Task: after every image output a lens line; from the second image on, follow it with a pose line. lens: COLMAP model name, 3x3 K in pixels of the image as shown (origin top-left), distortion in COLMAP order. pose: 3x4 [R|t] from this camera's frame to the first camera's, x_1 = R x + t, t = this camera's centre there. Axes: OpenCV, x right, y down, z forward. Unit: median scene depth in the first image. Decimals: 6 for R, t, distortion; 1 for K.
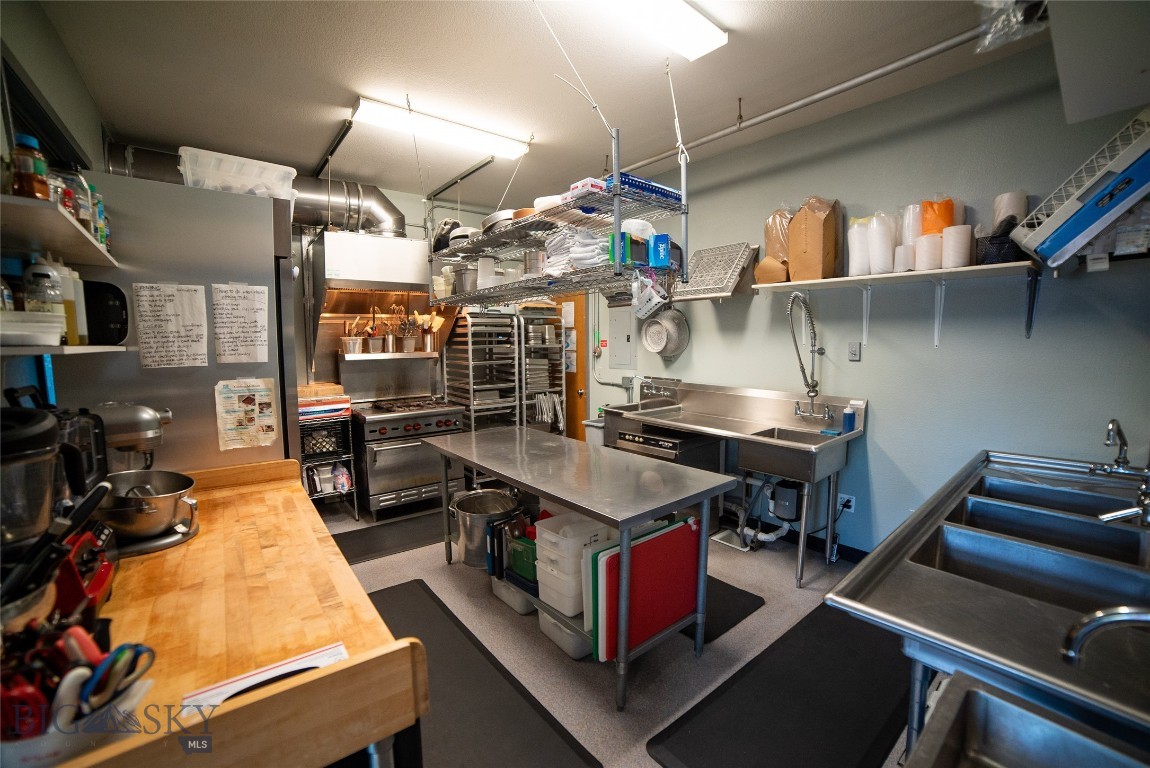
lens RADIAL K [[464.6, 0, 572.7], [0, 464.6, 384.1], [0, 0, 1]] dist [-0.096558, 0.030402]
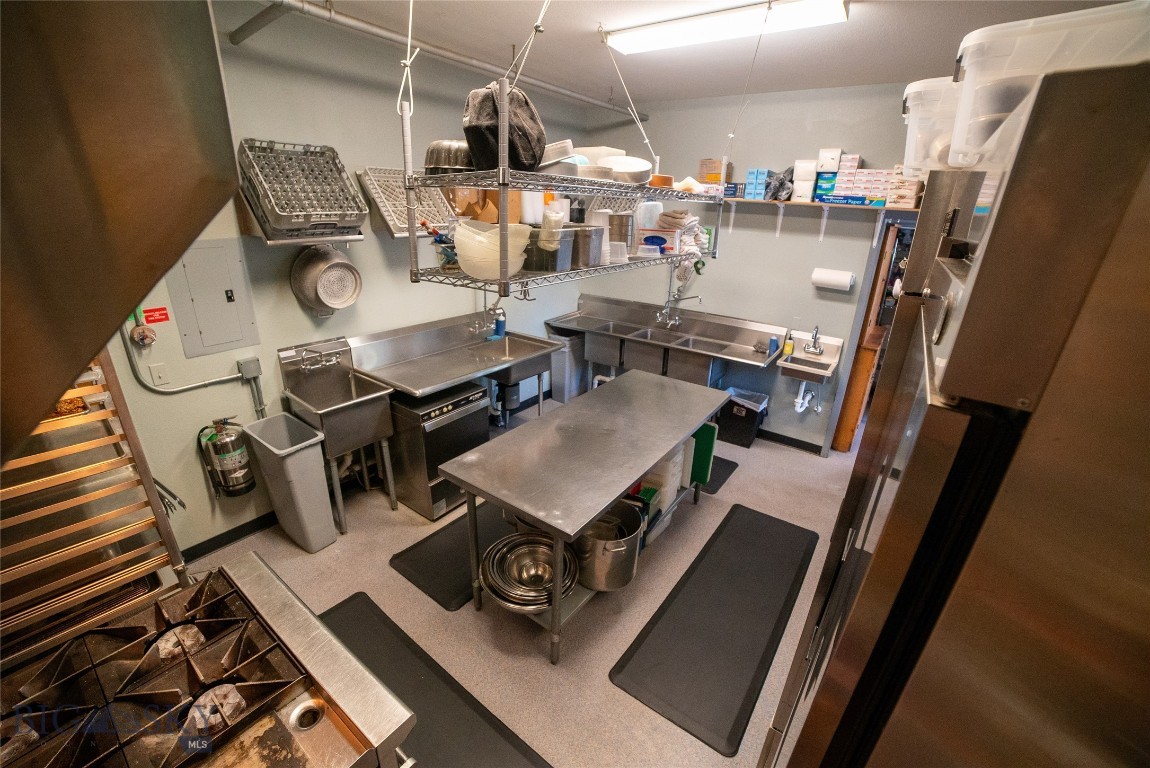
lens RADIAL K [[464.6, 0, 572.7], [0, 464.6, 384.1], [0, 0, 1]] dist [-0.096558, 0.030402]
pose [[-0.237802, -0.347834, 0.906897, -0.587562], [0.064628, 0.925946, 0.372086, -0.198526], [-0.969161, 0.147094, -0.197712, 0.800788]]
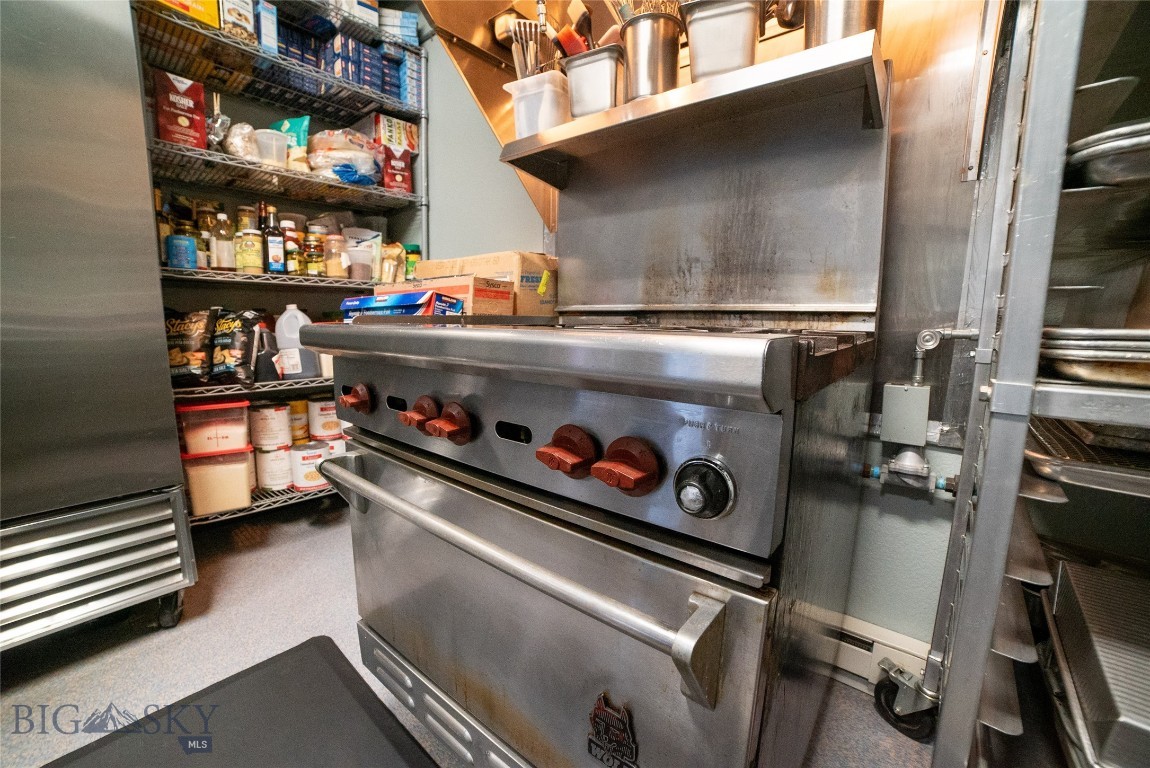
lens RADIAL K [[464.6, 0, 572.7], [0, 464.6, 384.1], [0, 0, 1]] dist [-0.096558, 0.030402]
pose [[0.184122, 0.146587, -0.971911, -0.163368], [-0.098699, 0.986576, 0.130101, 0.050390], [0.977935, 0.071973, 0.196119, 0.952945]]
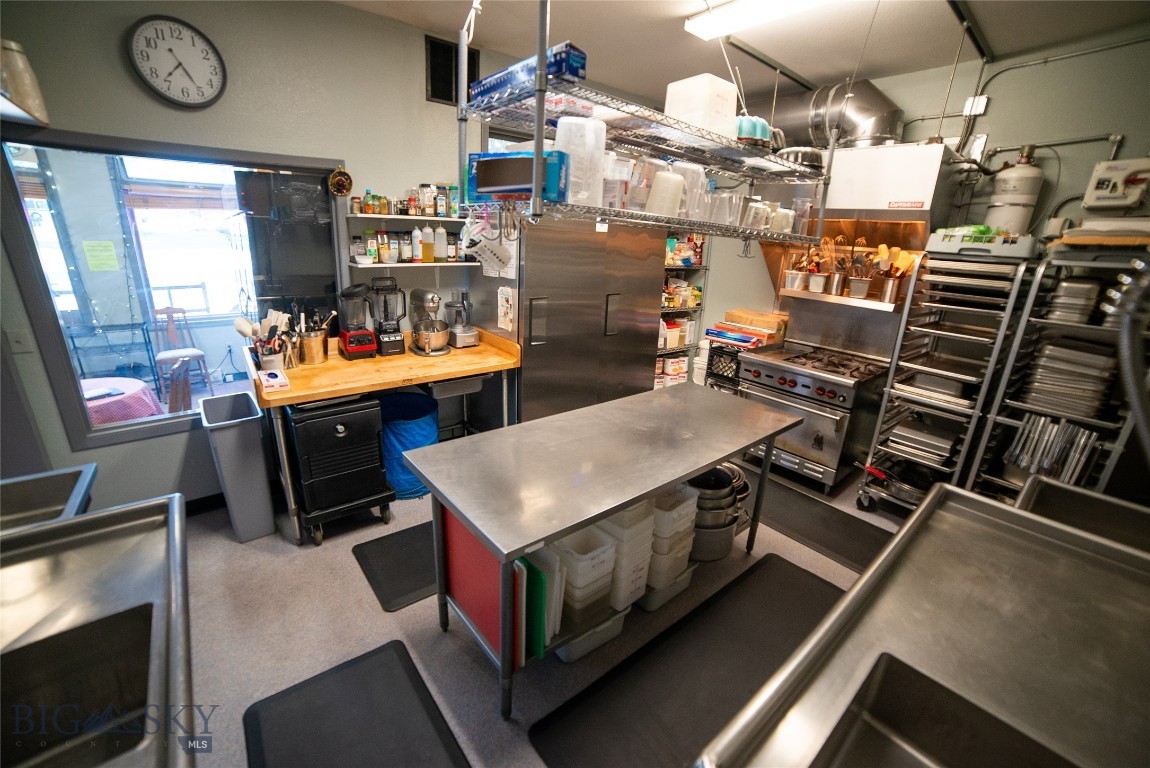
lens RADIAL K [[464.6, 0, 572.7], [0, 464.6, 384.1], [0, 0, 1]] dist [-0.096558, 0.030402]
pose [[-0.002219, 0.307073, -0.951683, 0.441185], [-0.137920, 0.942497, 0.304430, -0.101250], [0.990441, 0.131932, 0.040260, 0.532557]]
